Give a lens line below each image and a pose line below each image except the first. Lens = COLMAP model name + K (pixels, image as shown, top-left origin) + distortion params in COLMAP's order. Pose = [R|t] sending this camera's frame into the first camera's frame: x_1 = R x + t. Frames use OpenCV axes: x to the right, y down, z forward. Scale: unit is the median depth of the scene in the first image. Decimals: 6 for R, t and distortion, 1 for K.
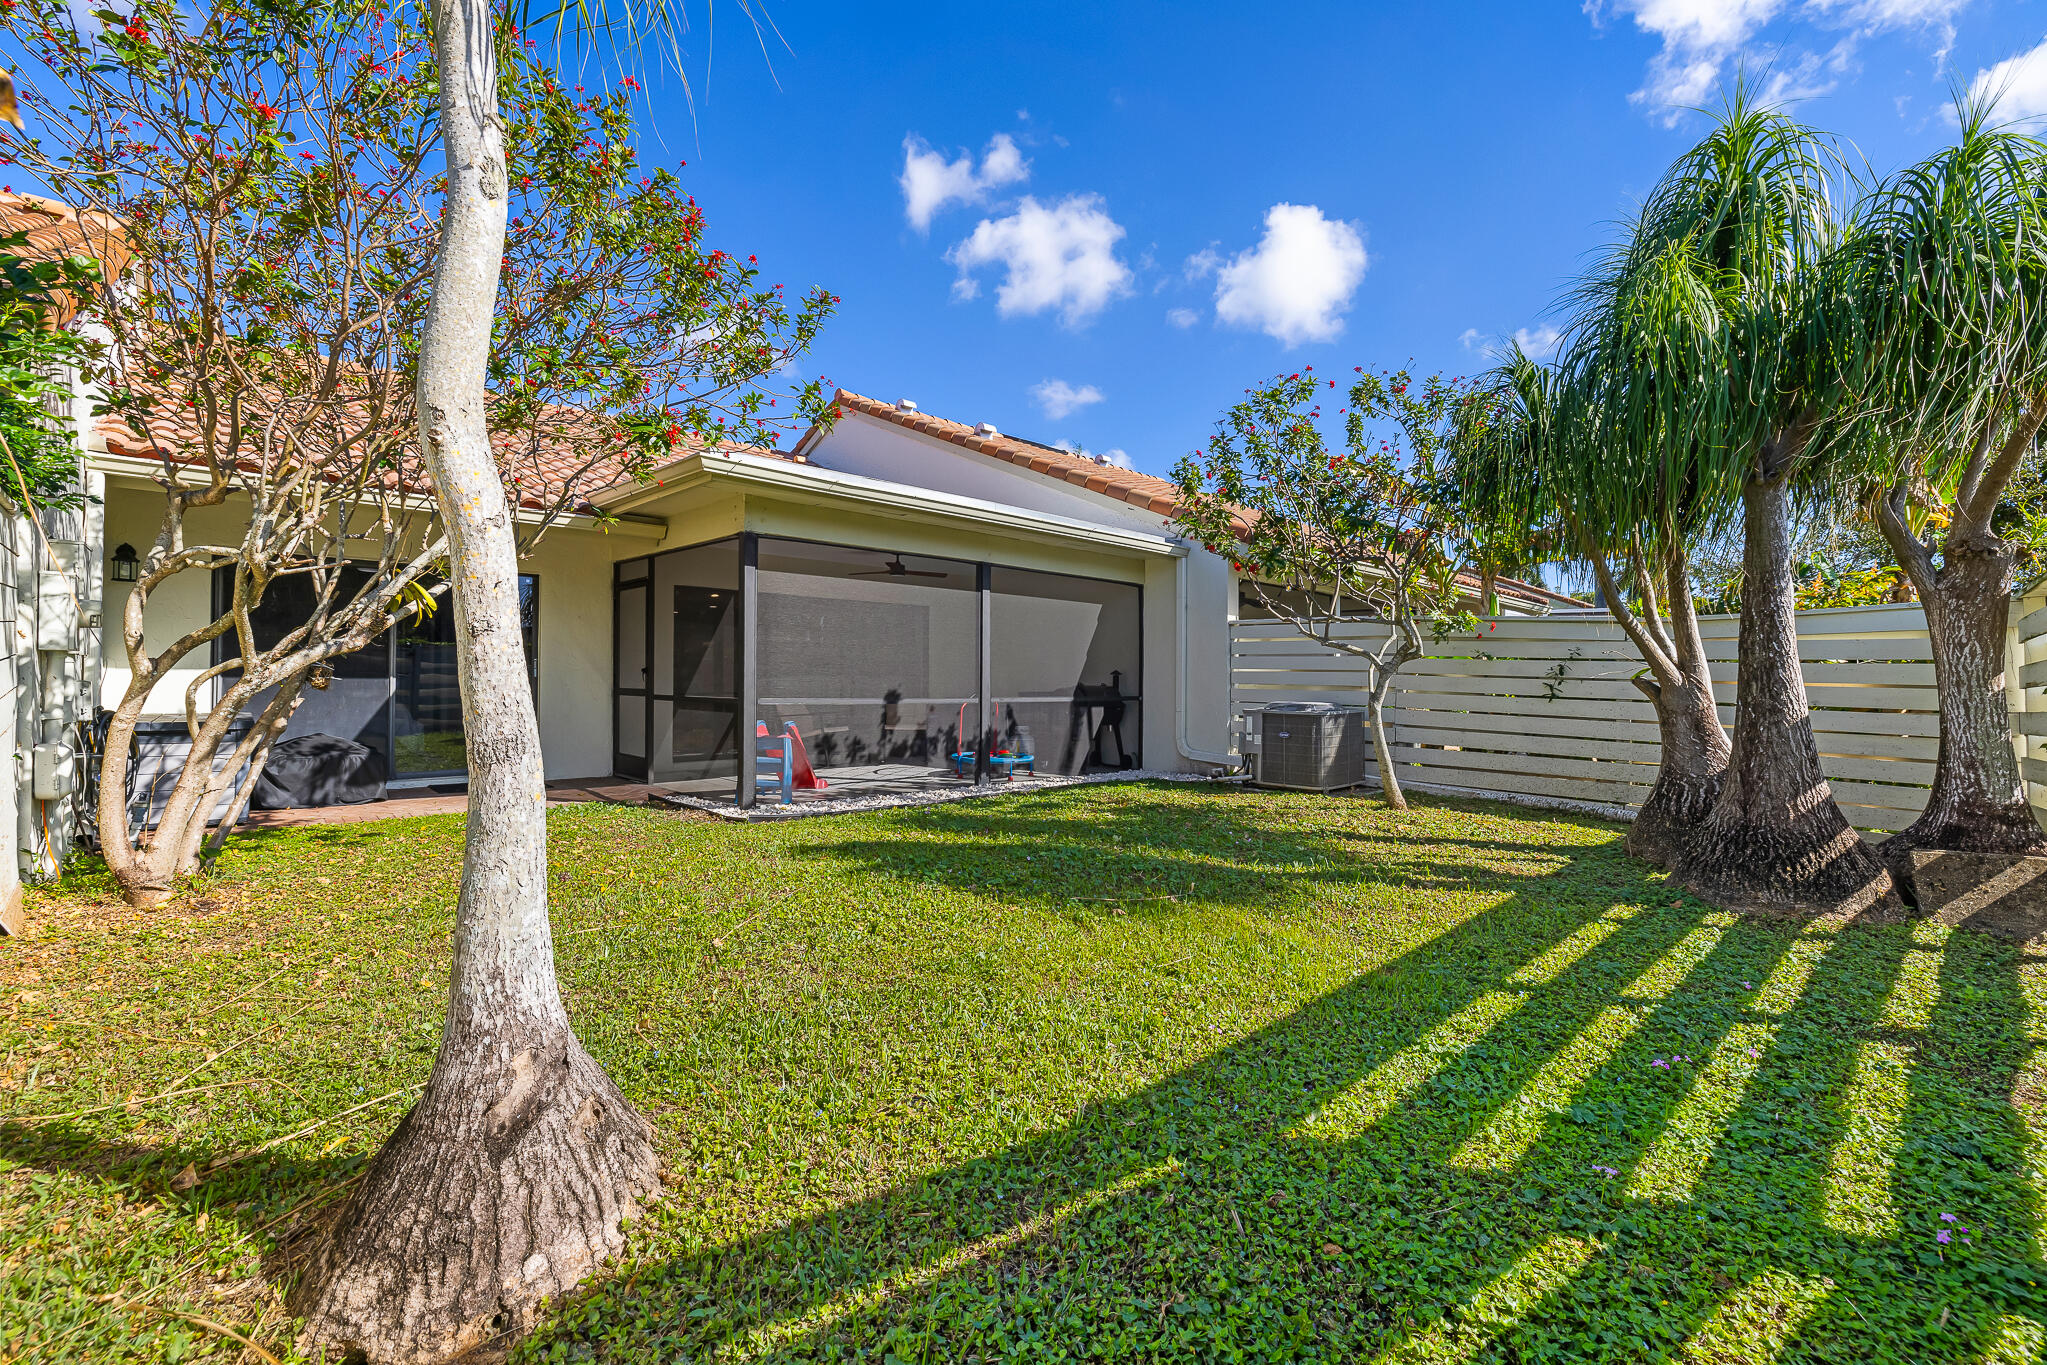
lens RADIAL K [[855.9, 0, 1018.7], [0, 855.9, 677.7], [0, 0, 1]] dist [0.001177, 0.000226]
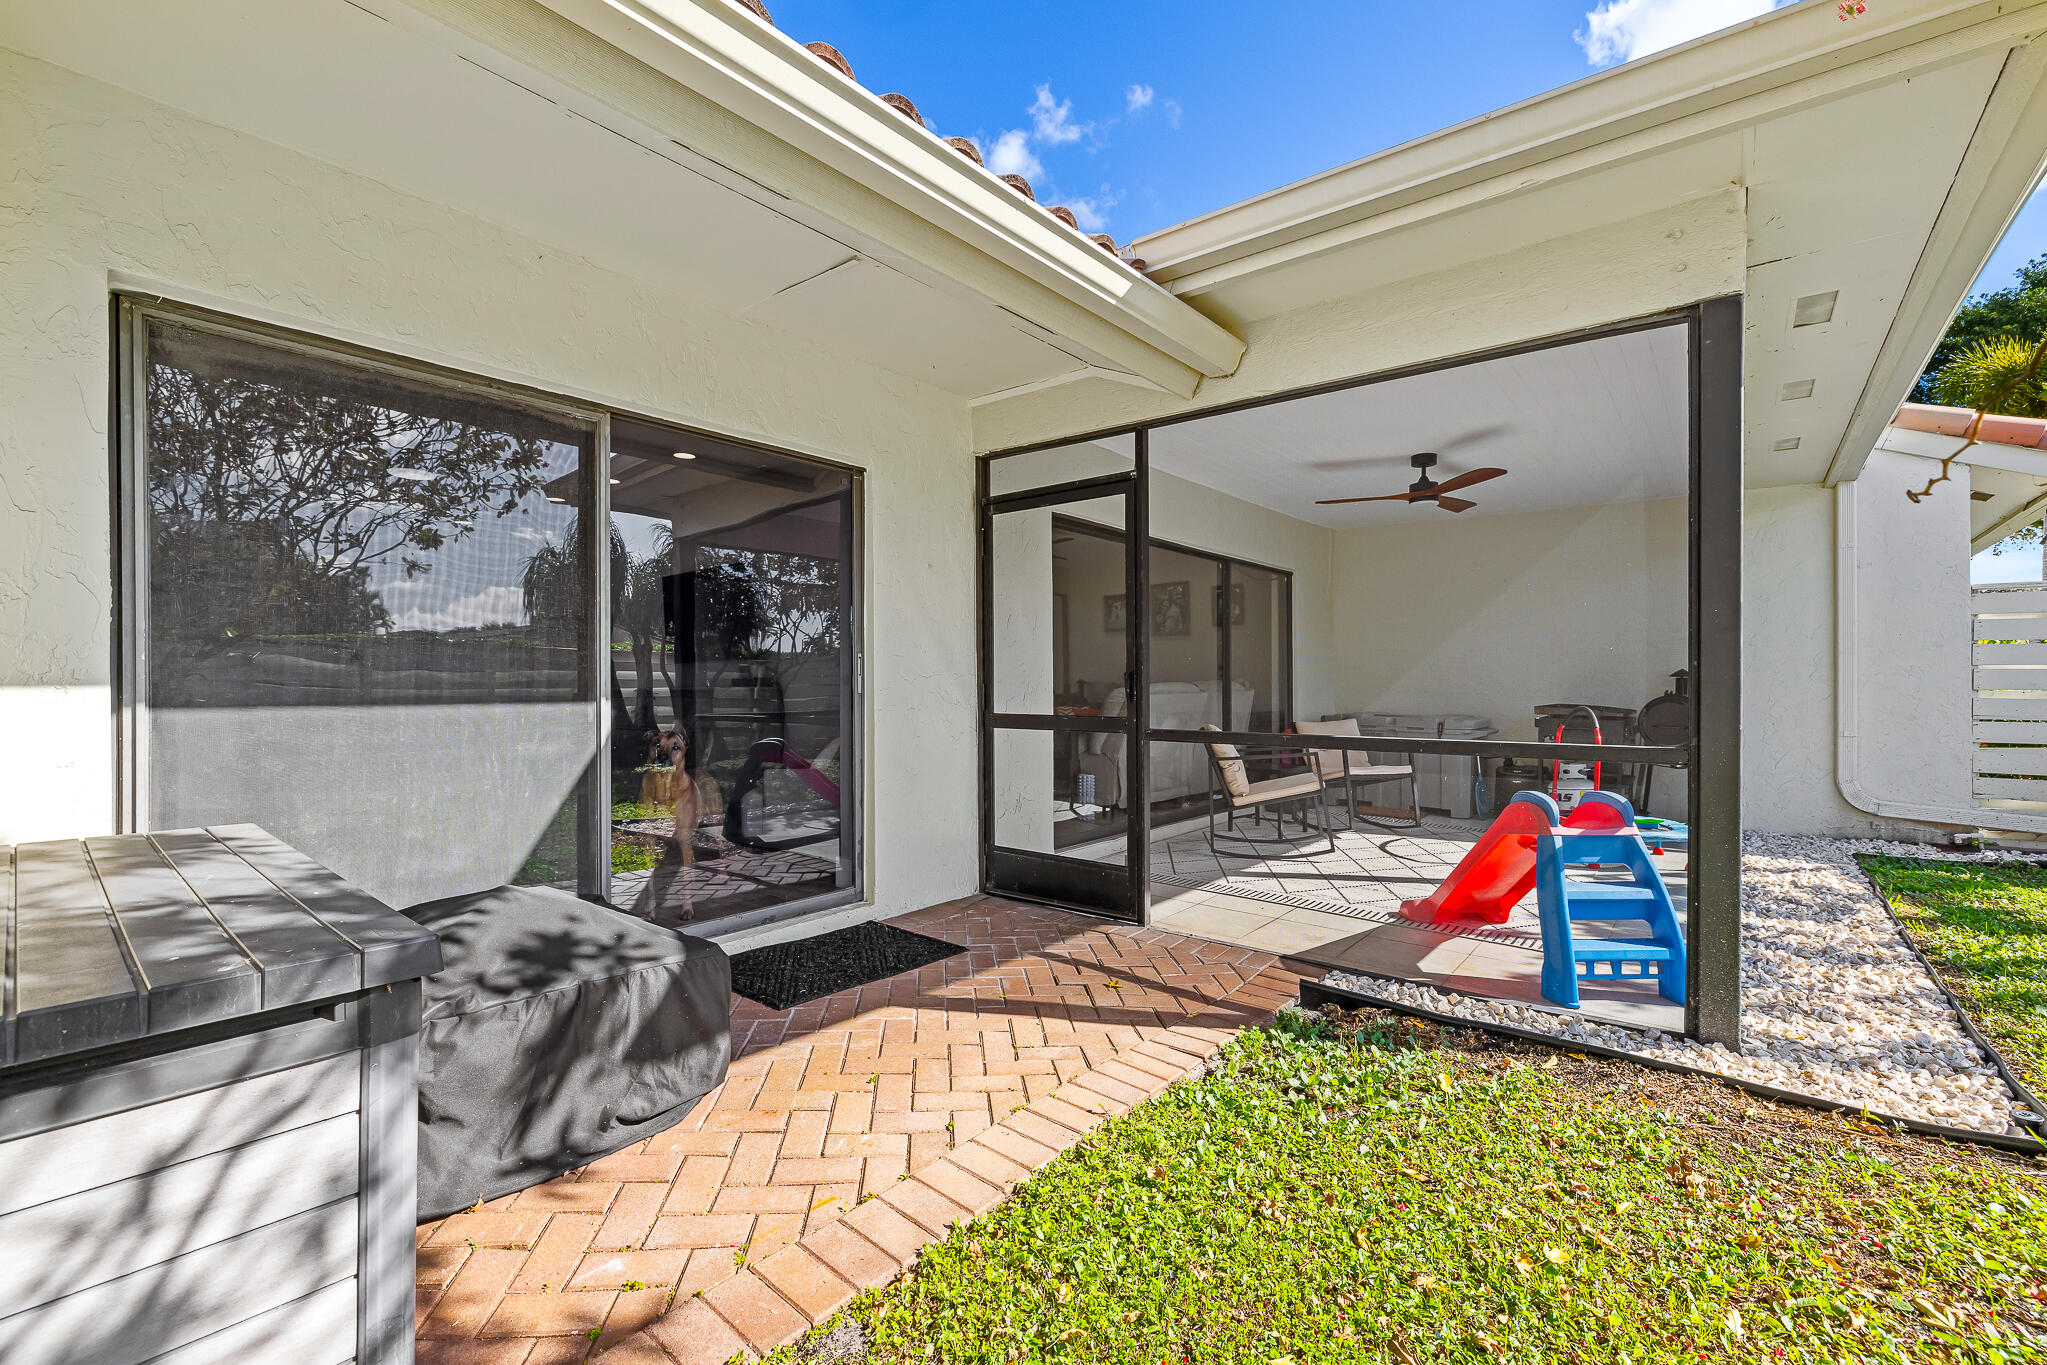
lens RADIAL K [[855.9, 0, 1024.0], [0, 855.9, 688.4], [0, 0, 1]] dist [0.001177, 0.000226]
pose [[0.993995, -0.014868, 0.108413, -0.676131], [0.015188, 0.999882, -0.002123, -0.001650], [-0.108369, 0.003757, 0.994104, 0.694650]]
